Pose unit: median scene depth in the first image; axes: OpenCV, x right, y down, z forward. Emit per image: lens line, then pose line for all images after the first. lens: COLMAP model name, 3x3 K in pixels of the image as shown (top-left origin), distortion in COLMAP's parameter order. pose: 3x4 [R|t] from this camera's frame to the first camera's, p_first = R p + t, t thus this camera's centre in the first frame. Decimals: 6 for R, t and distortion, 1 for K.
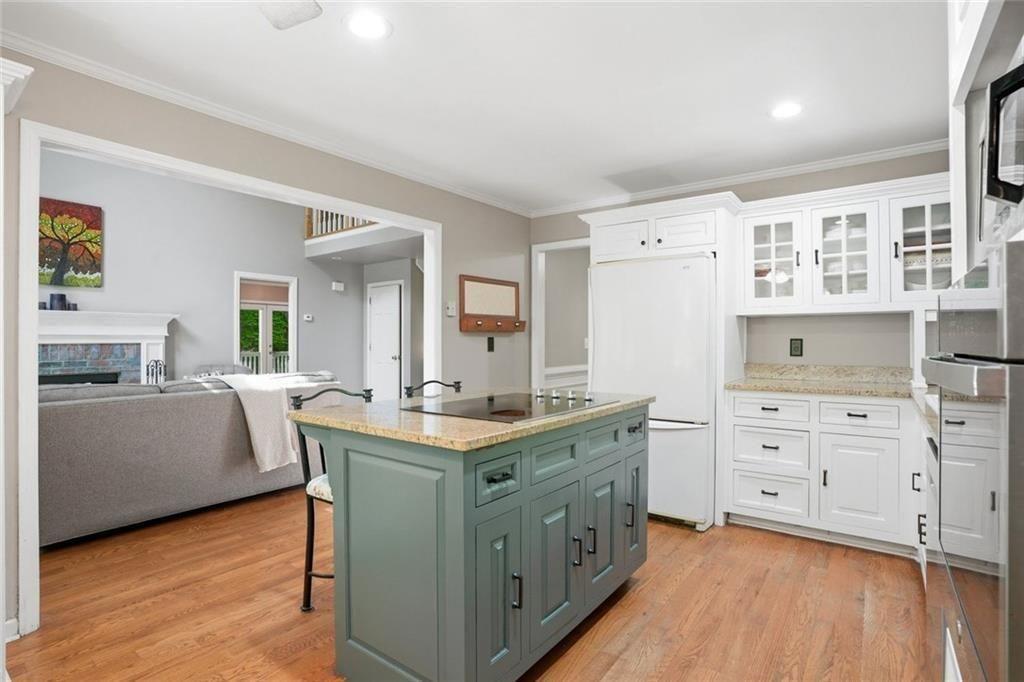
lens RADIAL K [[503.3, 0, 509.0], [0, 503.3, 337.3], [0, 0, 1]] dist [-0.063573, 0.024971]
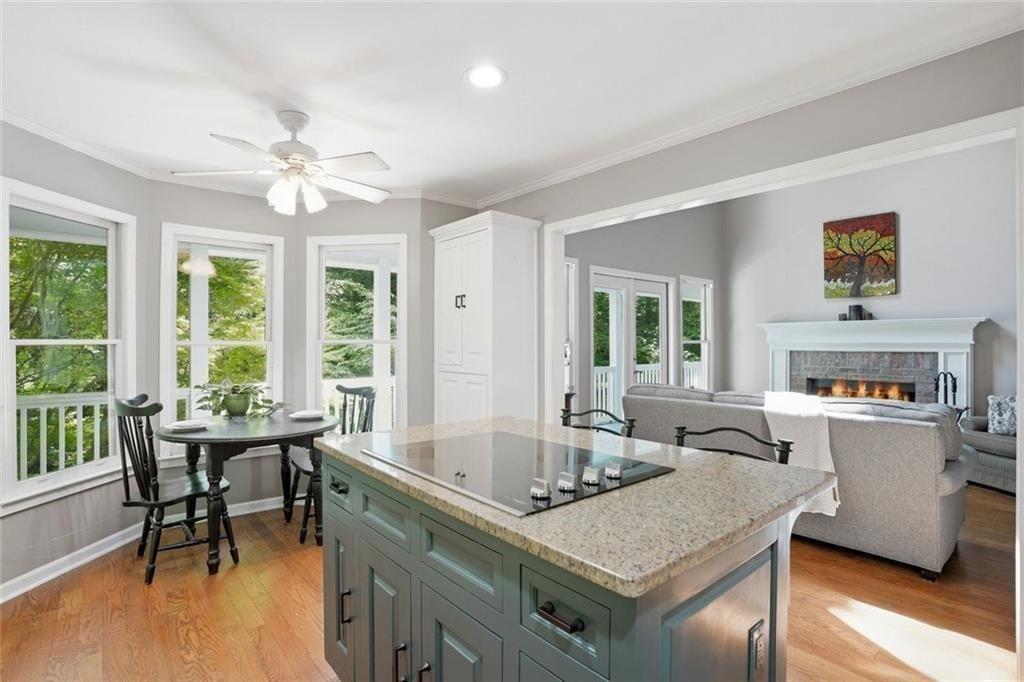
lens RADIAL K [[503.3, 0, 509.0], [0, 503.3, 337.3], [0, 0, 1]] dist [-0.063573, 0.024971]
pose [[-0.223832, -0.008240, -0.974593, 0.290790], [0.003099, 0.999953, -0.009166, -0.010101], [0.974623, -0.005072, -0.223796, 0.480672]]
